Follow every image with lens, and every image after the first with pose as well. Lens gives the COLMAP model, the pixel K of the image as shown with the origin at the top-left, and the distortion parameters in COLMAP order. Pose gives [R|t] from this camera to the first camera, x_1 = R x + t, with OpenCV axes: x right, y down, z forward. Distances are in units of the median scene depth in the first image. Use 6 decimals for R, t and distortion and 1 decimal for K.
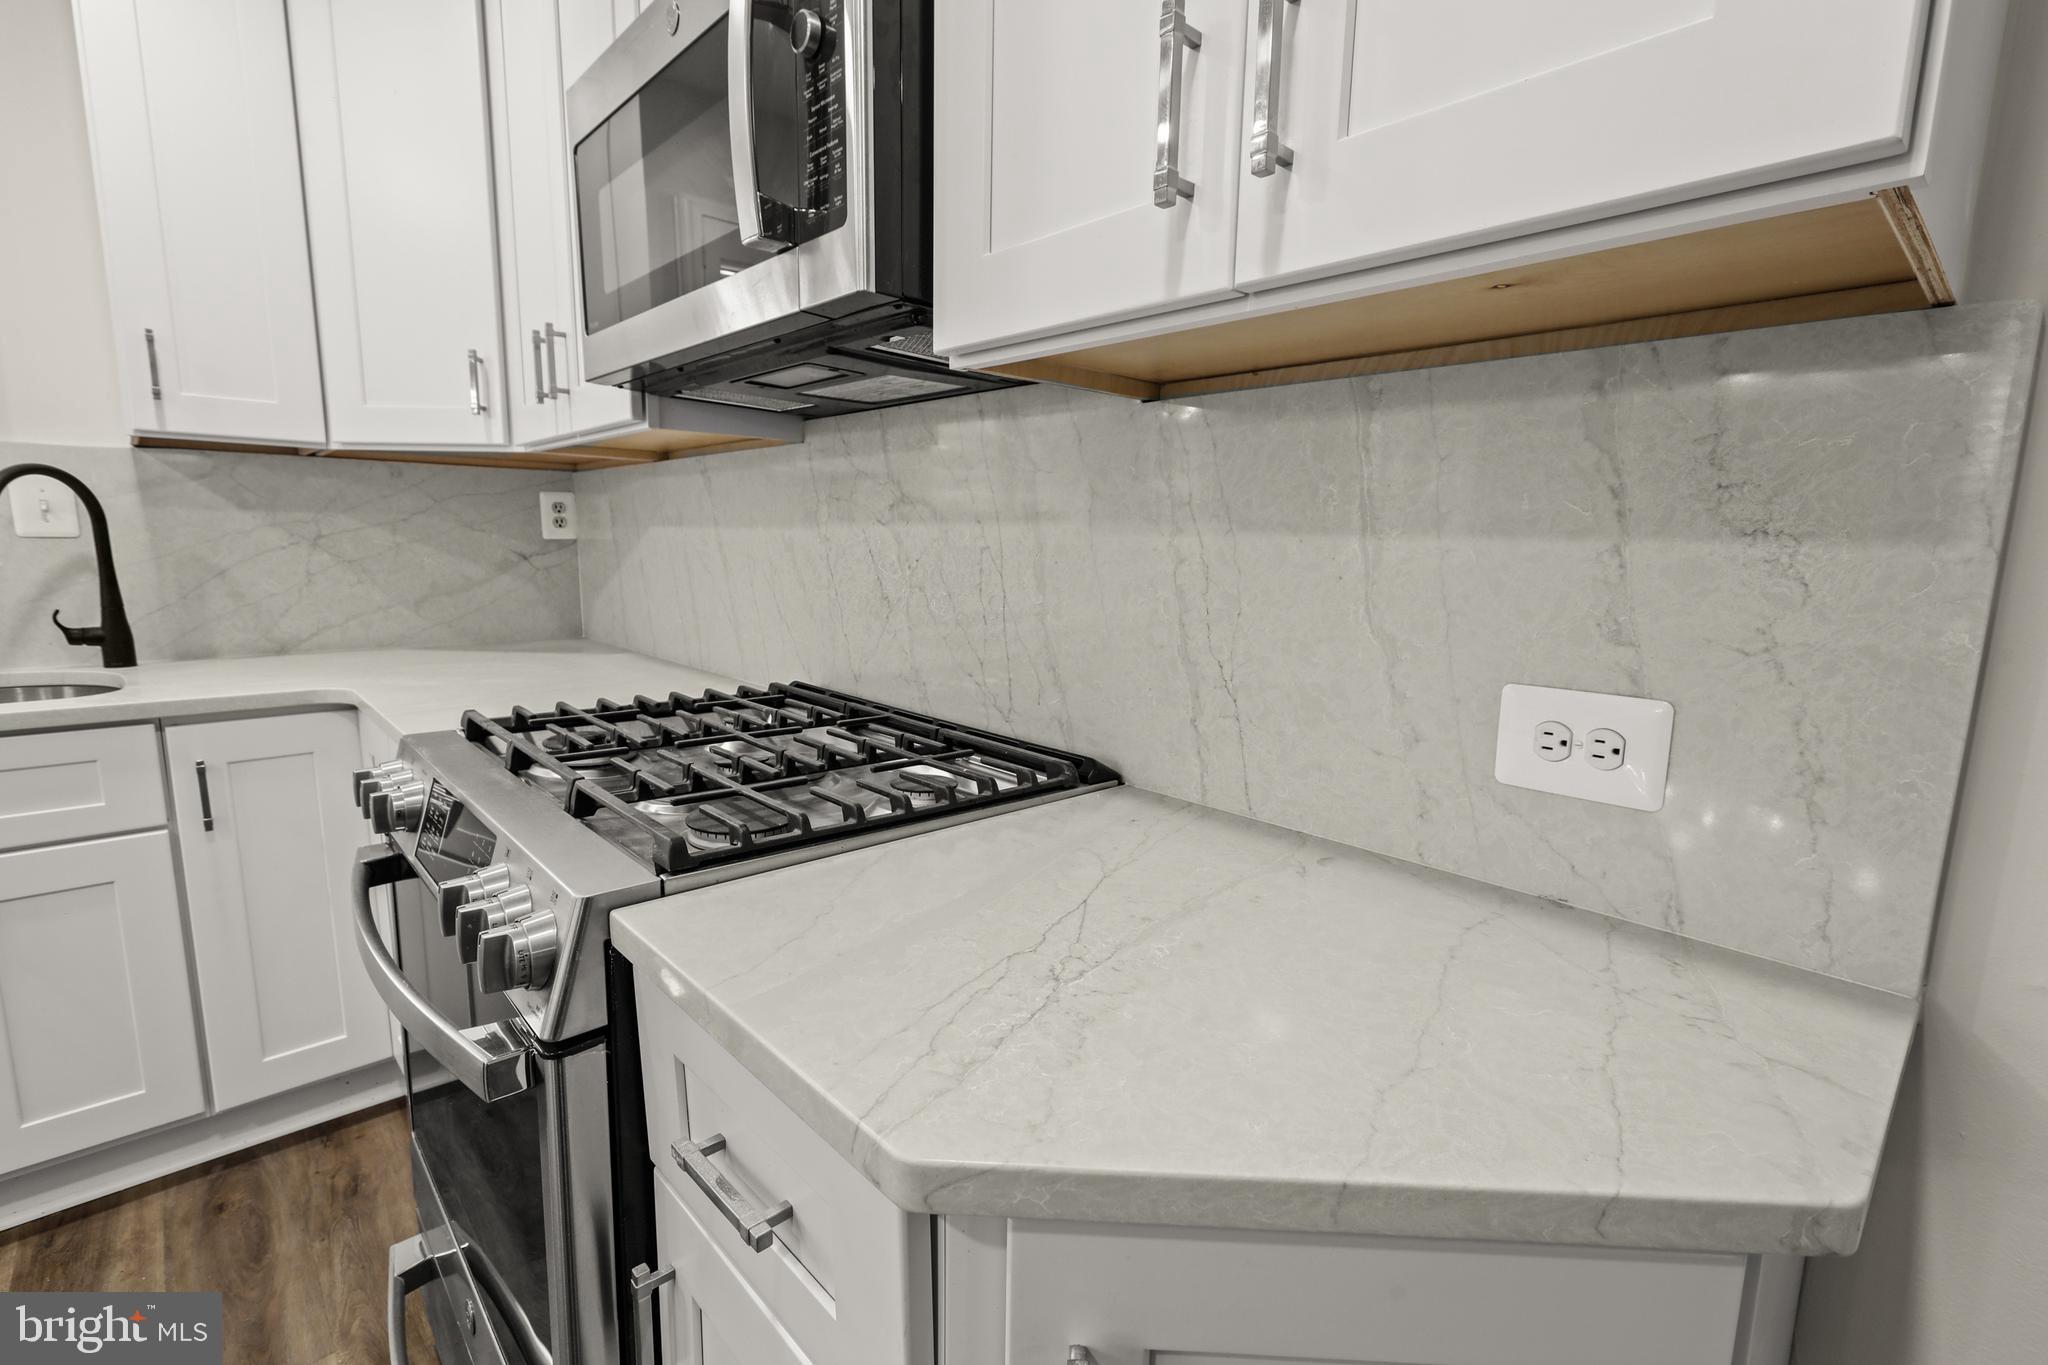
lens RADIAL K [[929.5, 0, 1024.1], [0, 929.5, 687.4], [0, 0, 1]] dist [-0.000679, 0.007236]
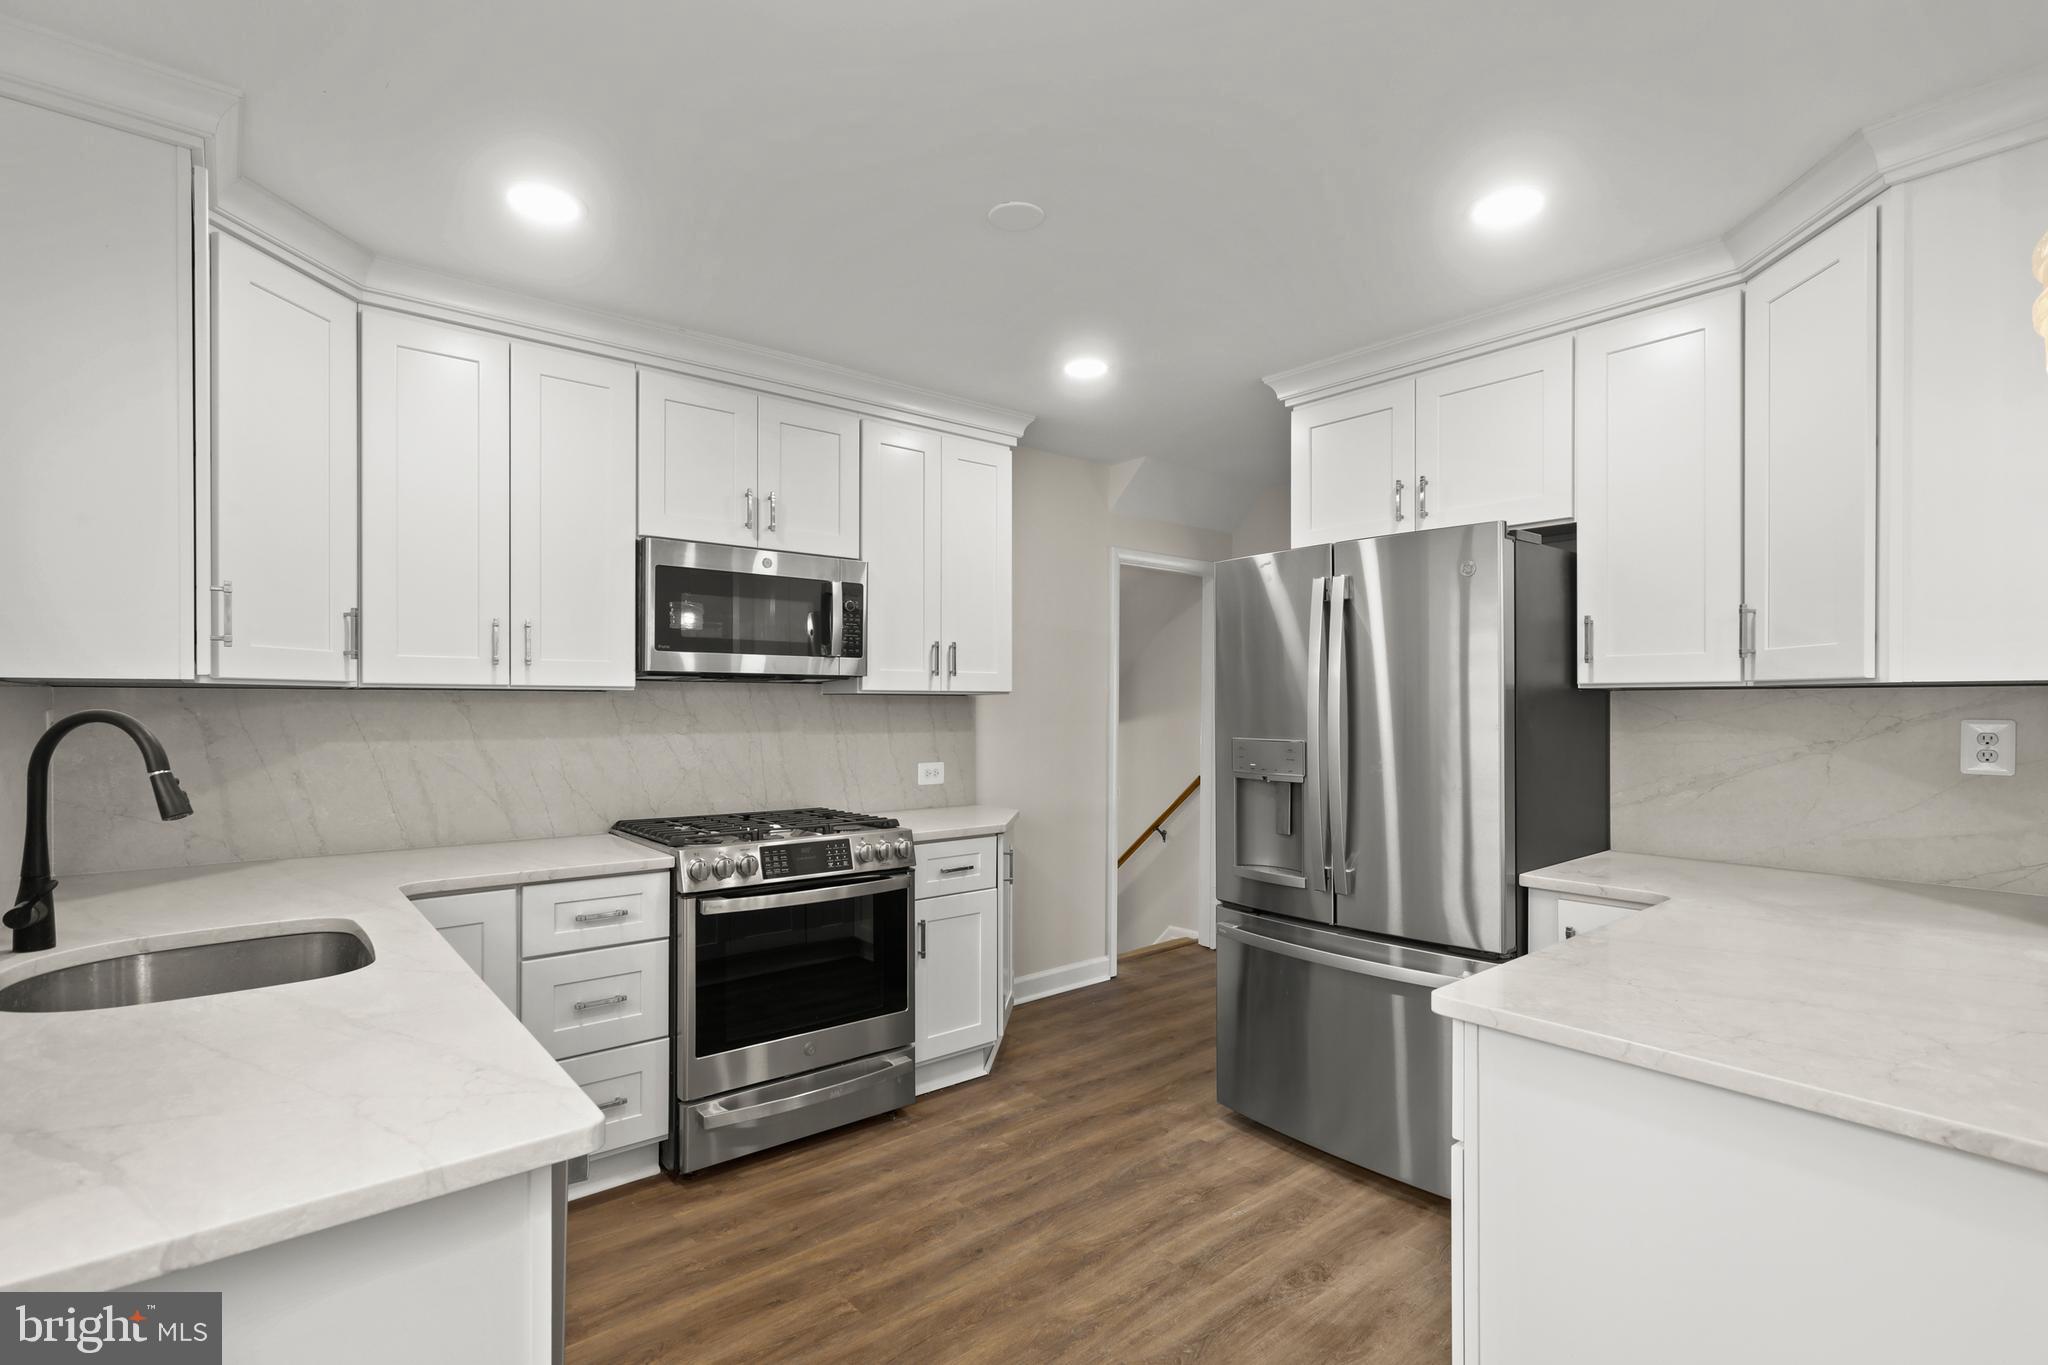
lens RADIAL K [[951.8, 0, 1026.8], [0, 951.8, 707.3], [0, 0, 1]] dist [-0.000900, 0.000473]
pose [[0.047989, -0.018555, 0.998675, -1.819060], [0.158299, 0.987333, 0.010738, -0.106522], [-0.986224, 0.157574, 0.050319, 0.079694]]
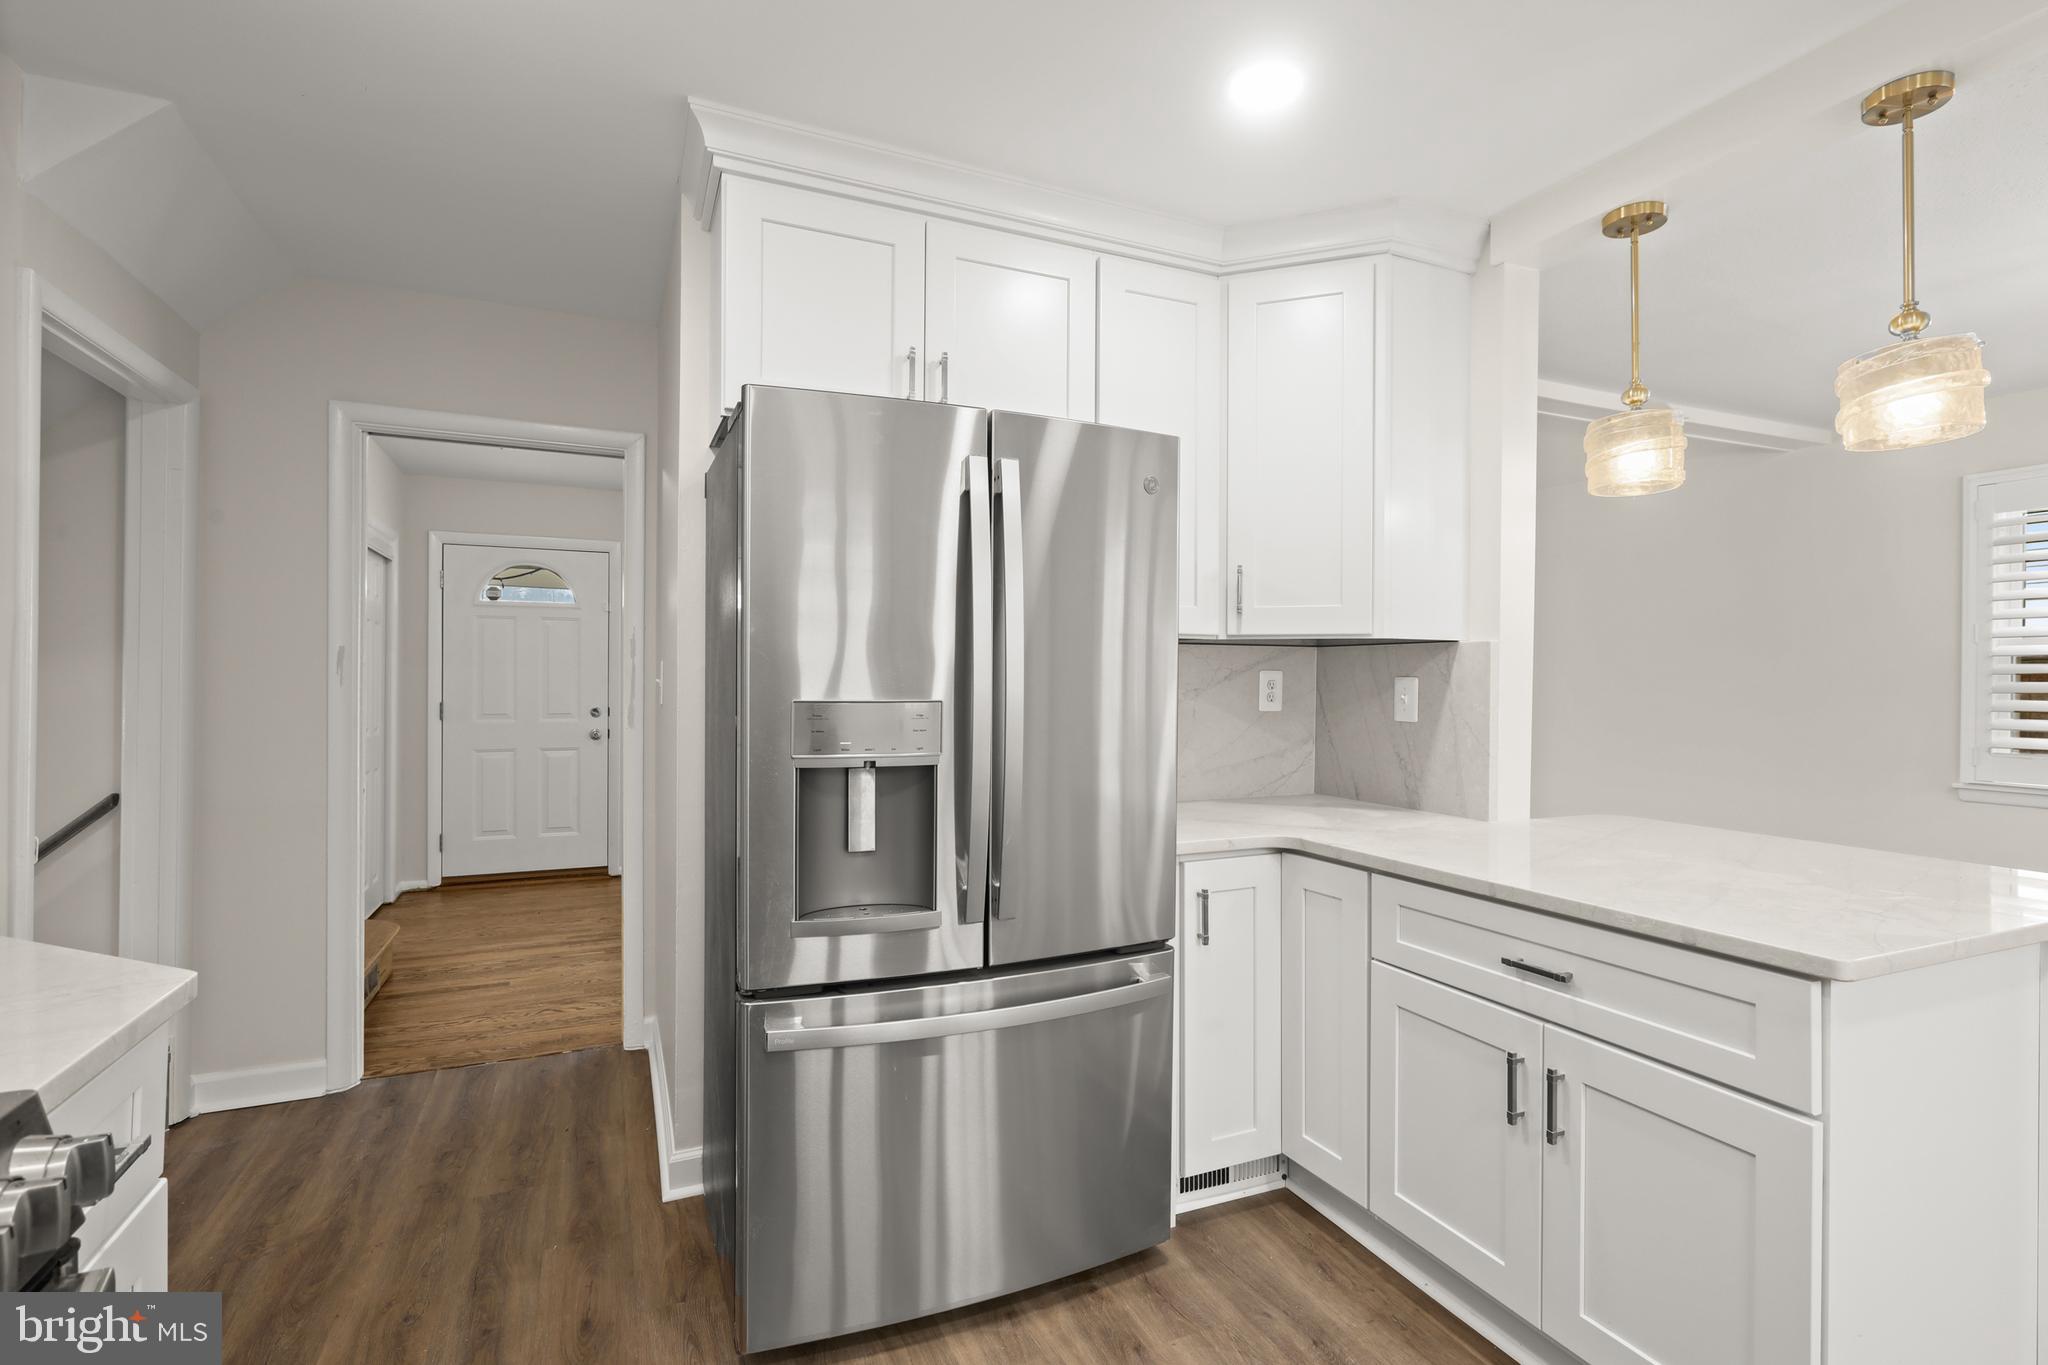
lens RADIAL K [[961.6, 0, 1024.0], [0, 961.6, 682.5], [0, 0, 1]] dist [-0.001907, -0.000073]
pose [[-0.947040, -0.020522, 0.320458, -0.720000], [0.032507, 0.986702, 0.159253, -0.142045], [-0.319465, 0.161236, -0.933780, 0.615492]]
